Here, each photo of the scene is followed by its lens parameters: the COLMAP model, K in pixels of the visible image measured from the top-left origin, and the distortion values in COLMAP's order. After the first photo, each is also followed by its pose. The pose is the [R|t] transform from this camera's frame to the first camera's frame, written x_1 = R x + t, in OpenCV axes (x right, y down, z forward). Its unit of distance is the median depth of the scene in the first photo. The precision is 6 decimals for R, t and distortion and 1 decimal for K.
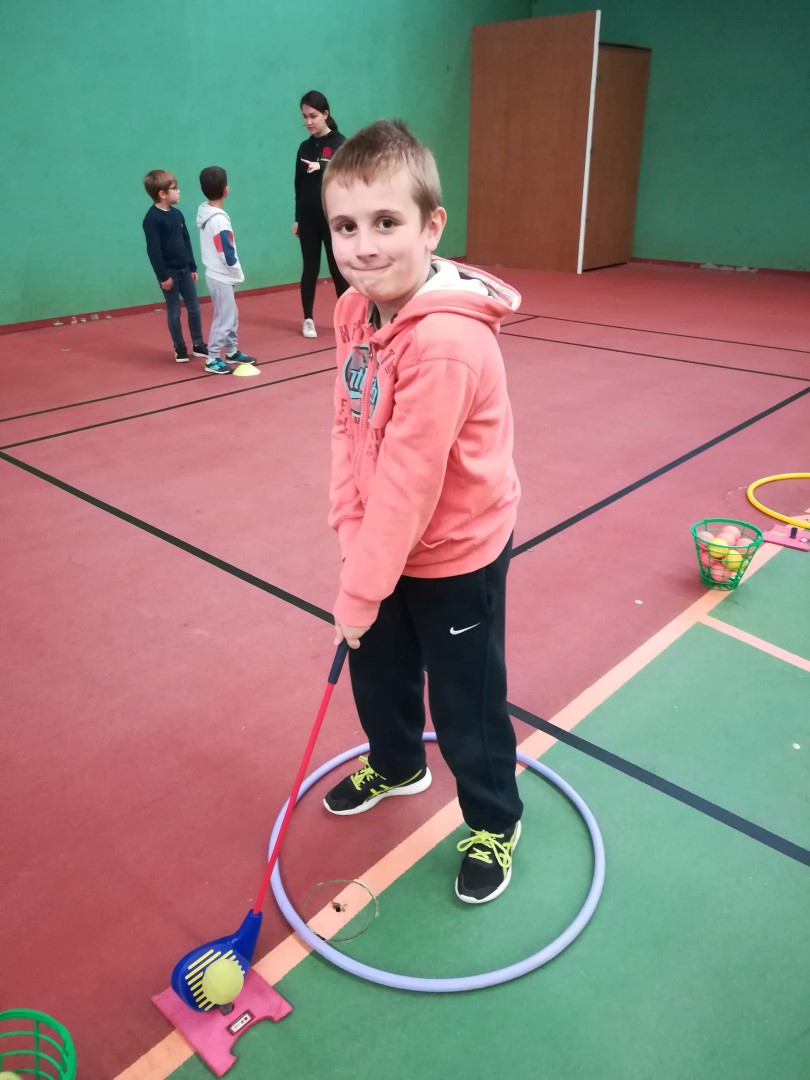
lens RADIAL K [[807.9, 0, 387.7], [0, 807.9, 567.4], [0, 0, 1]] dist [0.041208, -0.080853]
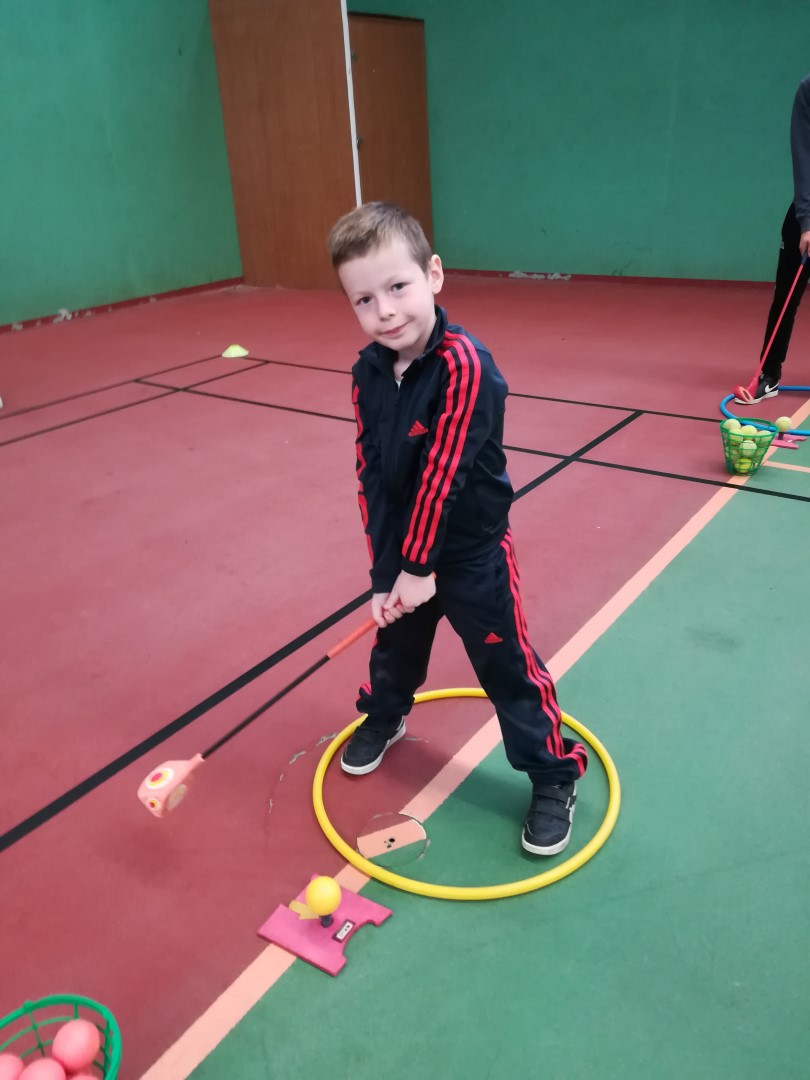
lens RADIAL K [[828.3, 0, 403.9], [0, 828.3, 540.4], [0, 0, 1]] dist [0.050528, -0.060954]
pose [[0.991136, -0.087982, 0.099544, 0.176556], [0.091323, 0.995384, -0.029505, -0.084519], [-0.096489, 0.038334, 0.994596, 0.166123]]
